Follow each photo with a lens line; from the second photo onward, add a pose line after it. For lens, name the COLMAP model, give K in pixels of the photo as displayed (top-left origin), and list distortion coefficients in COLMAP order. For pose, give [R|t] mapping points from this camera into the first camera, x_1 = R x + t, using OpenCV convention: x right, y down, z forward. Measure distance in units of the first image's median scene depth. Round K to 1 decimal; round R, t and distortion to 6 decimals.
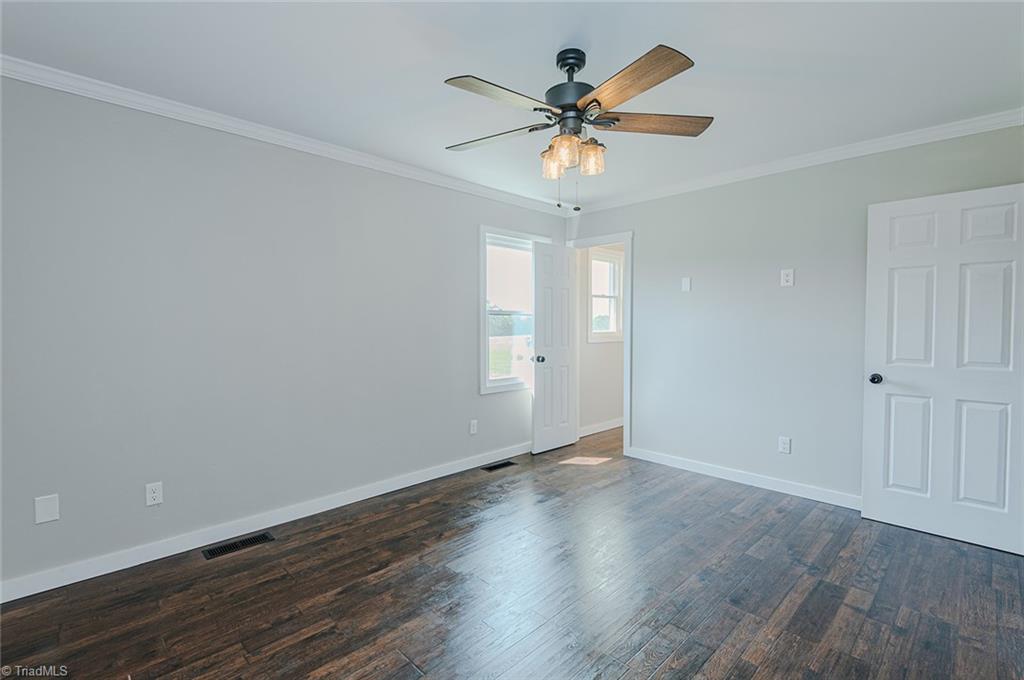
lens RADIAL K [[463.6, 0, 515.2], [0, 463.6, 336.0], [0, 0, 1]] dist [0.040441, -0.020593]
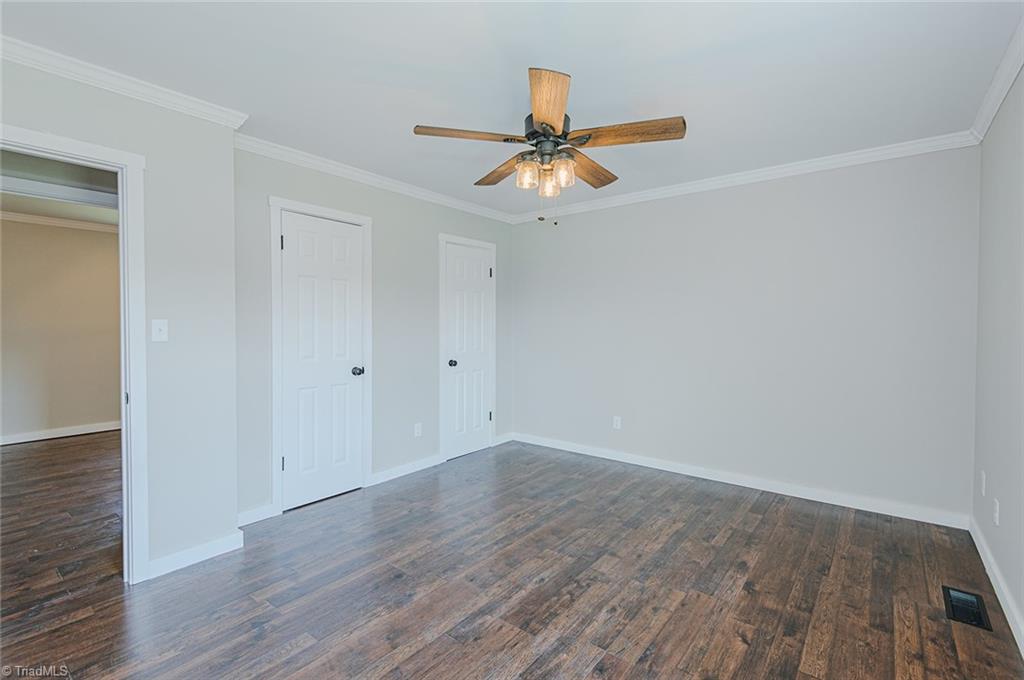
lens RADIAL K [[473.2, 0, 515.8], [0, 473.2, 330.1], [0, 0, 1]] dist [0.039126, -0.021766]
pose [[-0.992087, 0.001171, -0.125544, 0.245469], [-0.003492, 0.999312, 0.036915, -0.043137], [0.125500, 0.037062, -0.991401, 1.571441]]
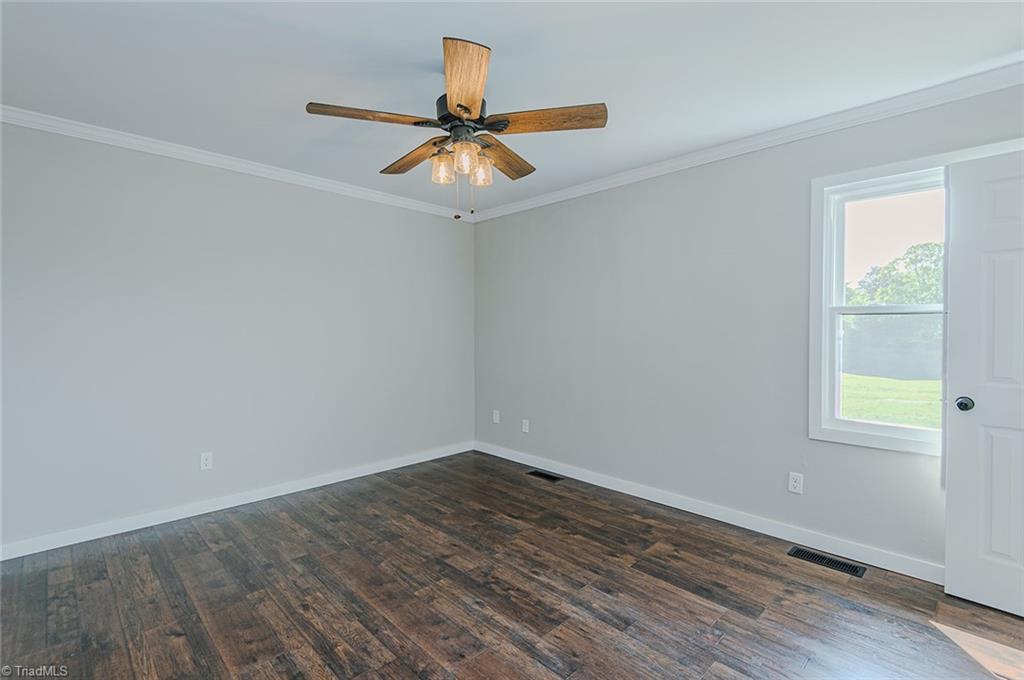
lens RADIAL K [[463.6, 0, 515.2], [0, 463.6, 336.0], [0, 0, 1]] dist [0.040441, -0.020593]
pose [[0.003193, 0.015437, -0.999876, 0.839321], [-0.028295, 0.999482, 0.015341, -0.023660], [0.999595, 0.028243, 0.003629, 0.825796]]
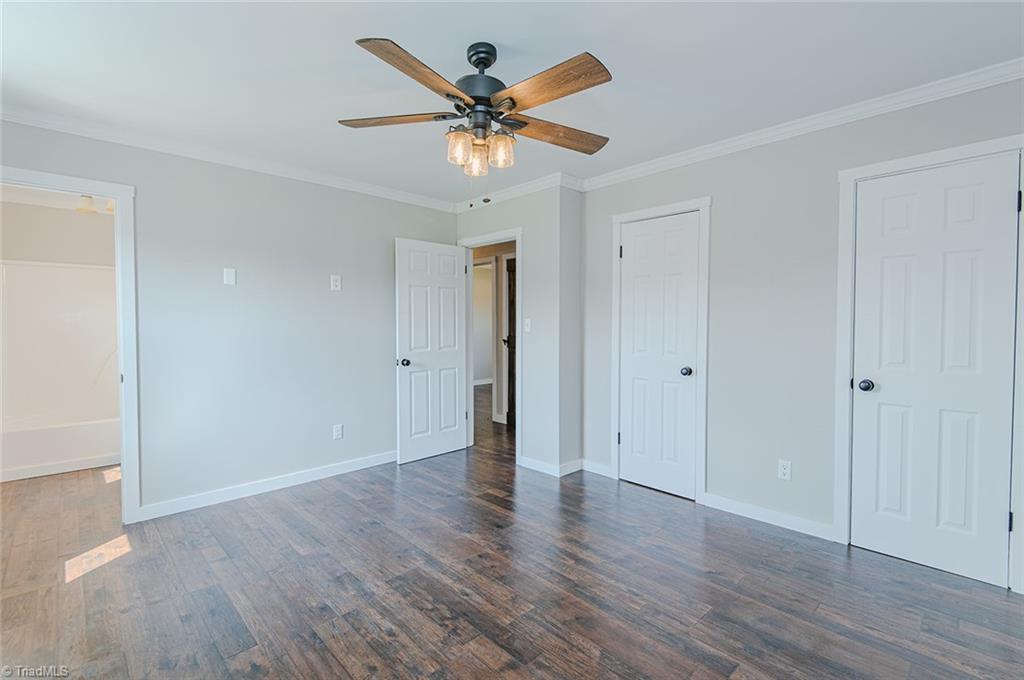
lens RADIAL K [[462.5, 0, 507.3], [0, 462.5, 337.2], [0, 0, 1]] dist [0.037794, -0.021388]
pose [[0.023139, -0.031875, 0.999224, -0.636330], [0.030669, 0.999044, 0.031159, -0.019789], [-0.999262, 0.029924, 0.024094, 0.685230]]
